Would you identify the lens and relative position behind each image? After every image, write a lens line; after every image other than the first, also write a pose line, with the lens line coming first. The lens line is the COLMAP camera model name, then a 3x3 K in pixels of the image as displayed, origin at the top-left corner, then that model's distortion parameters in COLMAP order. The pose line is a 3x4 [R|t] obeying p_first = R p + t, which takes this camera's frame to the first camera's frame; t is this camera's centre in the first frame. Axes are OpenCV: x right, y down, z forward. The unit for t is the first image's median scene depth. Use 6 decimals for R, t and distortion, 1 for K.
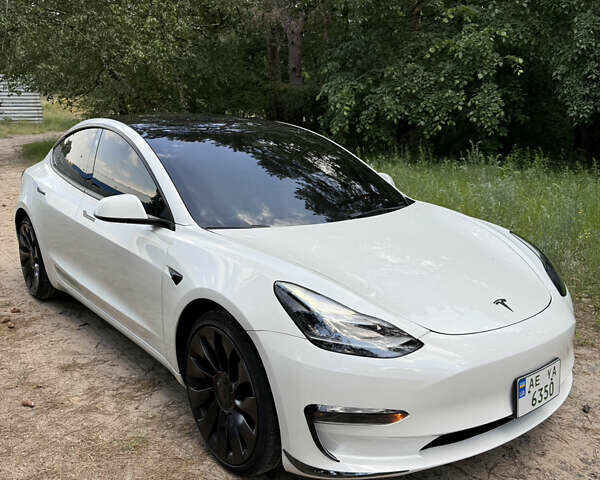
lens RADIAL K [[587.1, 0, 300.0], [0, 587.1, 240.0], [0, 0, 1]] dist [0.000633, -0.016680]
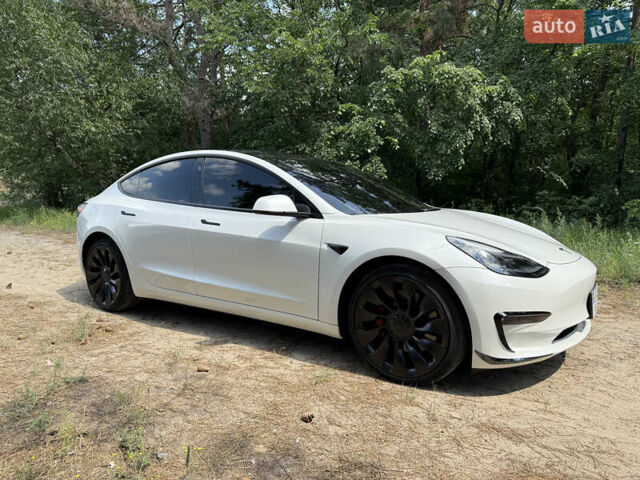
lens RADIAL K [[460.7, 0, 320.0], [0, 460.7, 240.0], [0, 0, 1]] dist [0.003324, -0.008422]
pose [[0.954322, -0.033553, 0.296891, -0.143005], [0.065666, 0.992932, -0.098861, 0.035964], [-0.291476, 0.113841, 0.949780, 0.003828]]
